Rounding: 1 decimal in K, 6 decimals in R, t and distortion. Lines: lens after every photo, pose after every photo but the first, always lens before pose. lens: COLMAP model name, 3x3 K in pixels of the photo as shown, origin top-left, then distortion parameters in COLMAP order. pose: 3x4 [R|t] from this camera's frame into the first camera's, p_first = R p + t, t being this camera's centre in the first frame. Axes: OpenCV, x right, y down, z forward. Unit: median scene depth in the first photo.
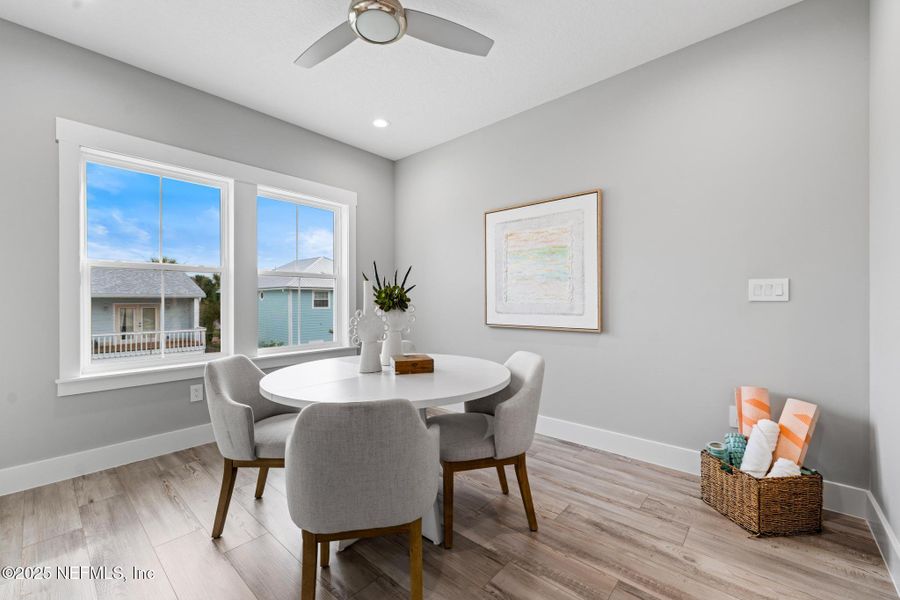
lens RADIAL K [[363.4, 0, 450.0], [0, 363.4, 300.0], [0, 0, 1]] dist [0.000636, 0.000113]
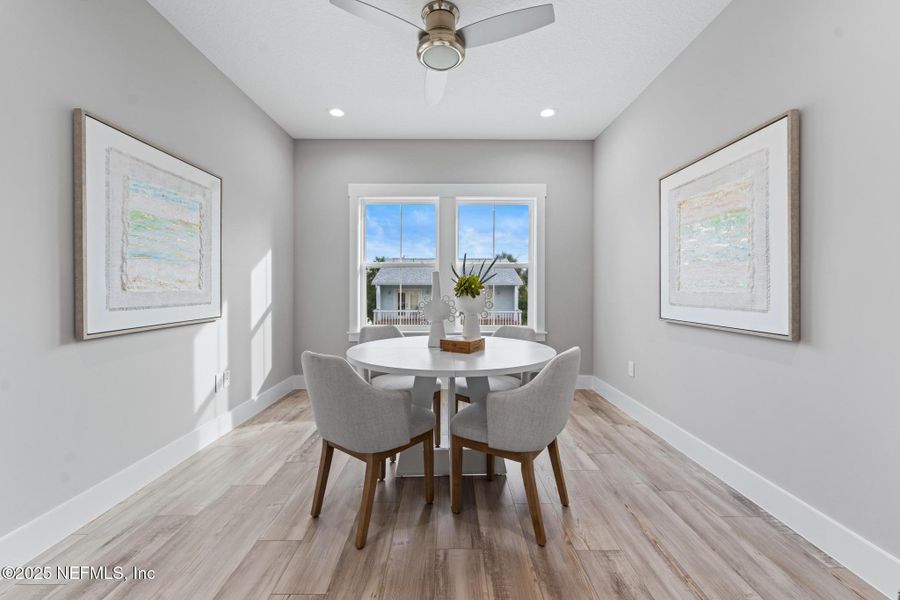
lens RADIAL K [[365.0, 0, 451.9], [0, 365.0, 288.5], [0, 0, 1]] dist [-0.000182, 0.000125]
pose [[0.670692, 0.005517, -0.741716, 0.468827], [-0.003796, 0.999985, 0.004006, -0.000414], [0.741726, 0.000129, 0.670703, 0.146824]]
